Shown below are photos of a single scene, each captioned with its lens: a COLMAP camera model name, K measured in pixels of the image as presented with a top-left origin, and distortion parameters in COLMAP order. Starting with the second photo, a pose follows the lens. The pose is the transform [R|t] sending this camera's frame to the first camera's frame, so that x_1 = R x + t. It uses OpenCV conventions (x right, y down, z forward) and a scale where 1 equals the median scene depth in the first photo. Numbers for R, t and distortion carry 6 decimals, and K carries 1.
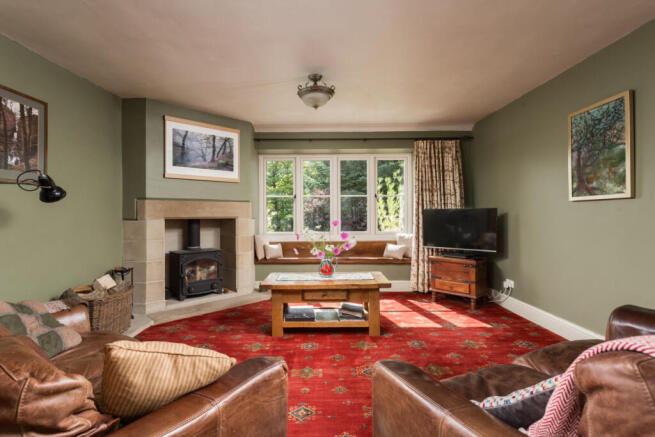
lens RADIAL K [[322.6, 0, 325.6], [0, 322.6, 218.0], [0, 0, 1]] dist [-0.003148, 0.001511]
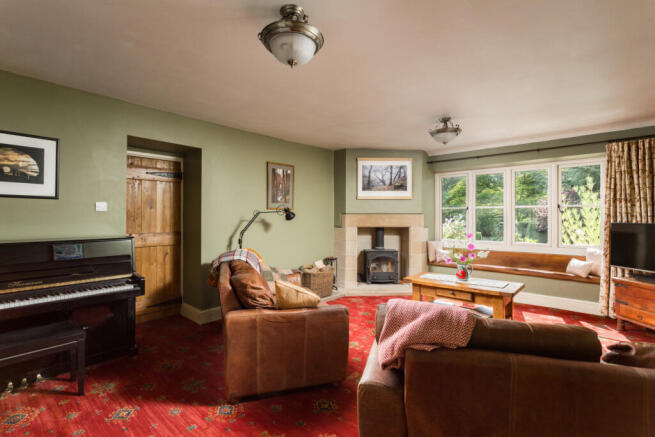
lens RADIAL K [[322.6, 0, 327.4], [0, 322.6, 216.2], [0, 0, 1]] dist [-0.003148, 0.001511]
pose [[0.748601, 0.006712, -0.662987, 0.339864], [-0.012076, 0.999921, -0.003513, -0.035964], [0.662911, 0.010637, 0.748623, -0.179255]]
